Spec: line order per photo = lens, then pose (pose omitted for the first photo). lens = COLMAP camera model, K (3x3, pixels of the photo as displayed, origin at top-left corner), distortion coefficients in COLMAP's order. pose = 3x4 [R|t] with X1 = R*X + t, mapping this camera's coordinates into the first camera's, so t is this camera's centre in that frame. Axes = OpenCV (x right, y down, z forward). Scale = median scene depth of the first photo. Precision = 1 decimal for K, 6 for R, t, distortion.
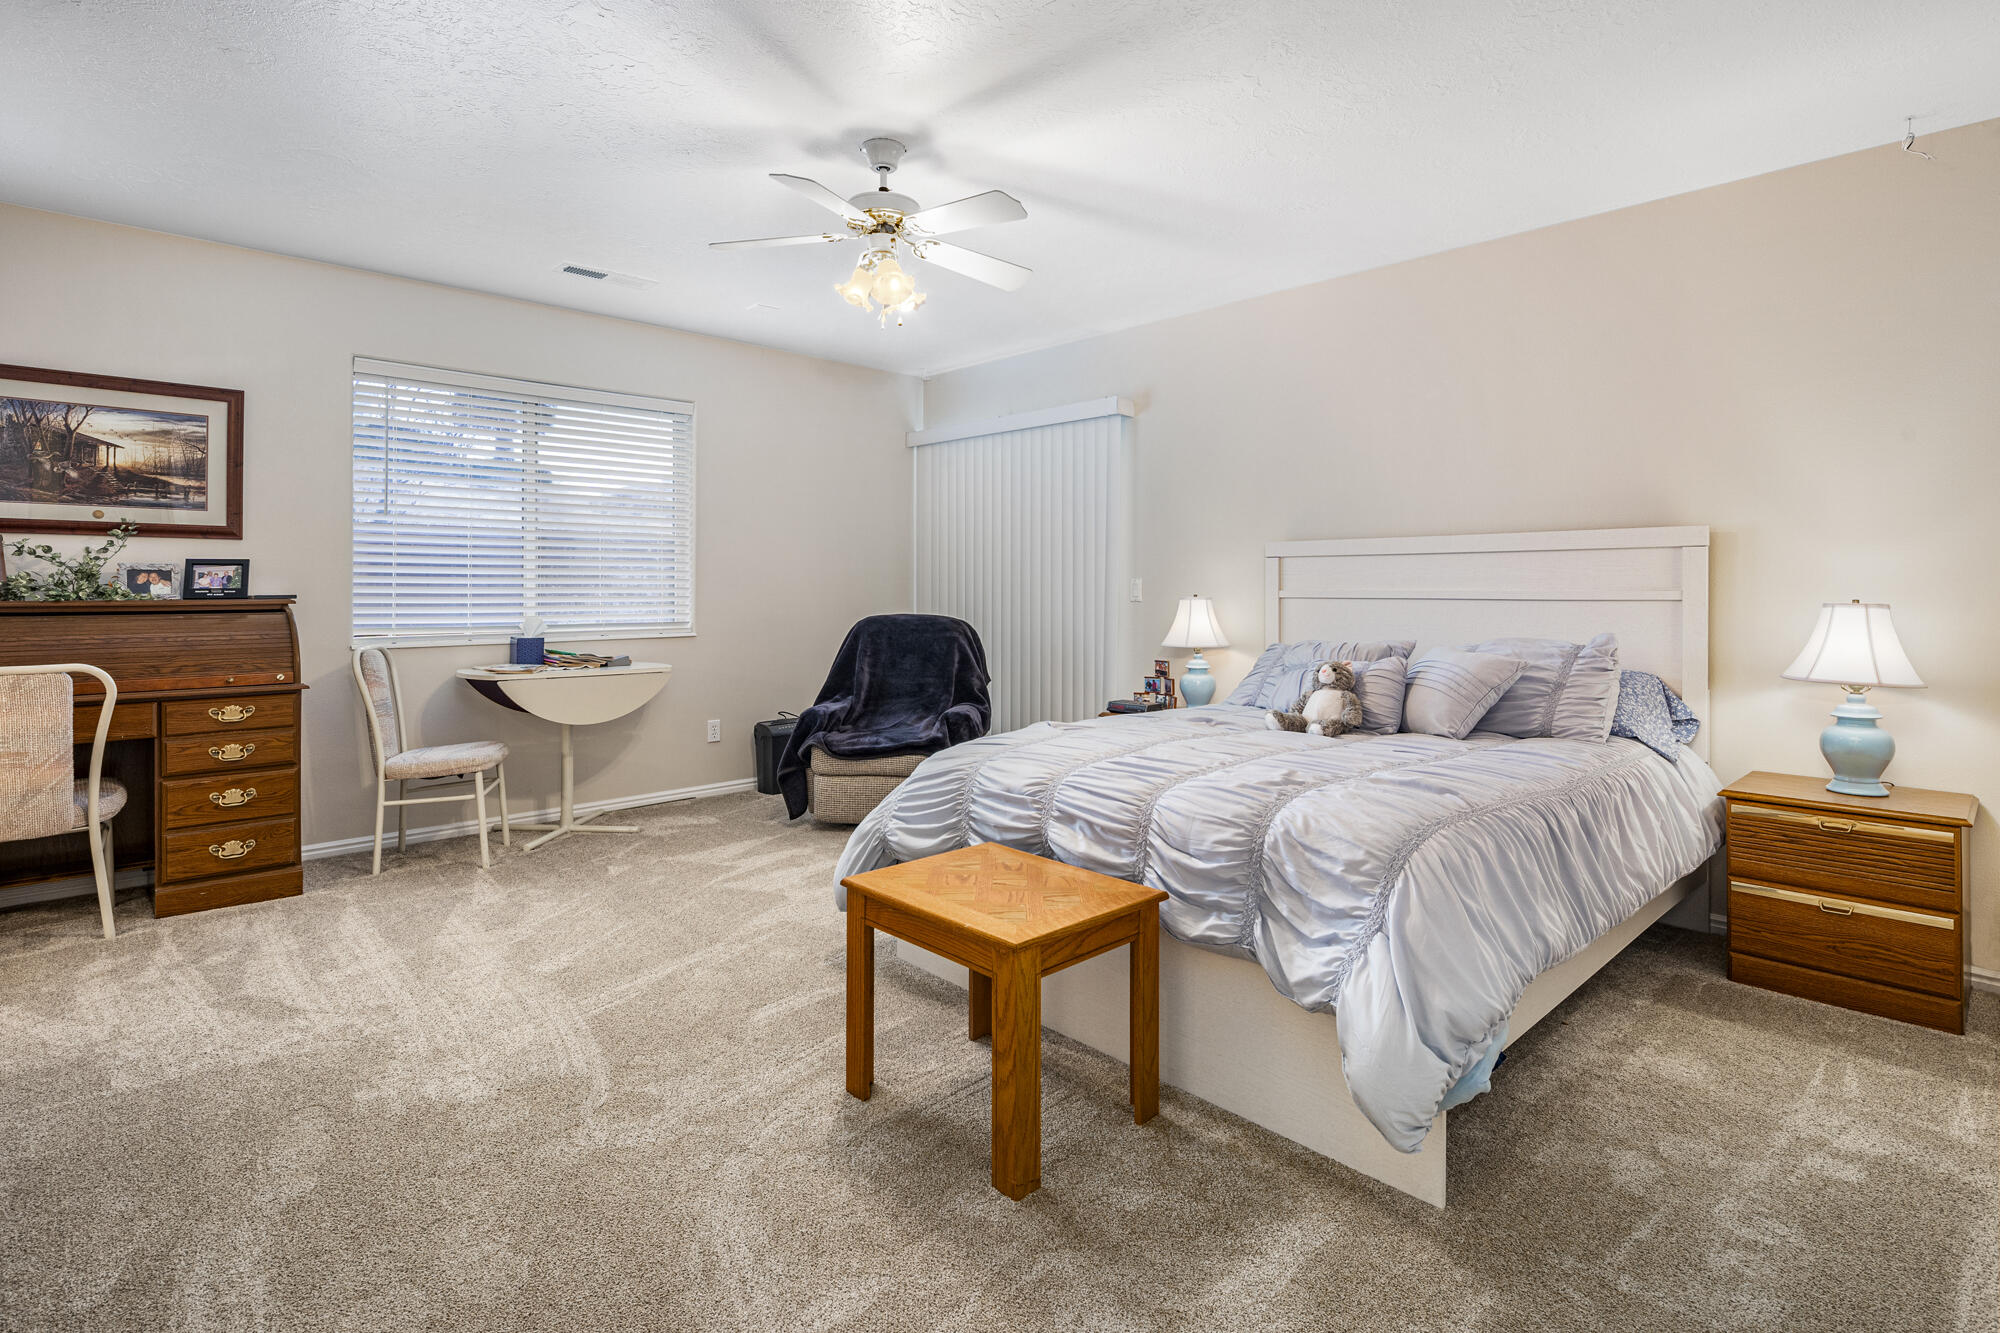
lens RADIAL K [[992.4, 0, 992.8], [0, 992.4, 588.8], [0, 0, 1]] dist [0.003518, 0.000119]
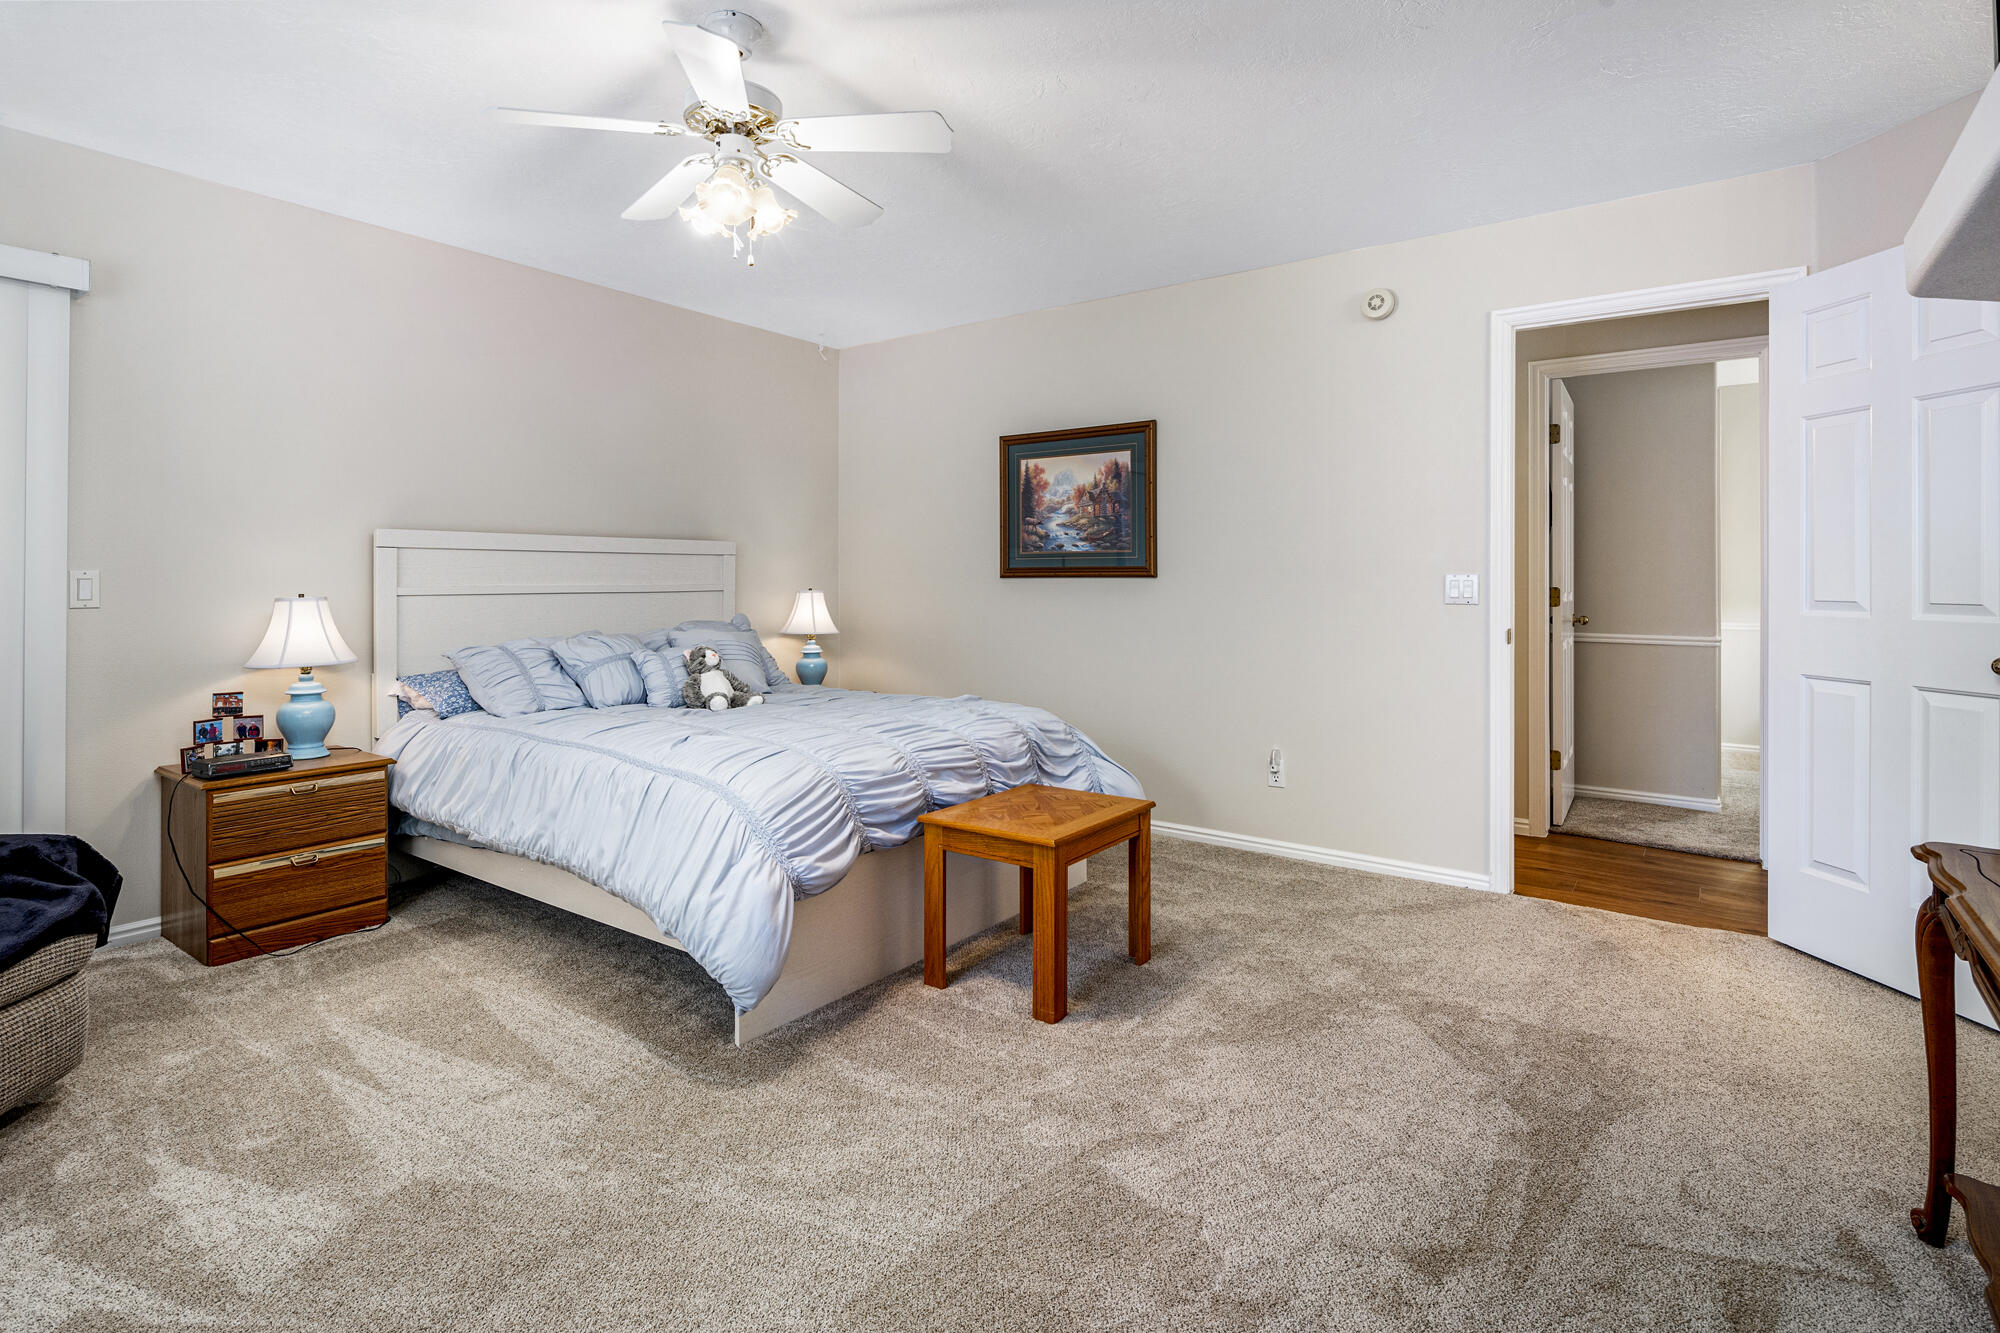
lens RADIAL K [[975.7, 0, 995.7], [0, 975.7, 571.5], [0, 0, 1]] dist [-0.000698, -0.000722]
pose [[-0.189028, 0.008465, 0.981935, -0.630795], [0.004461, 0.999960, -0.007761, -0.003067], [-0.981962, 0.002913, -0.189058, 0.656857]]
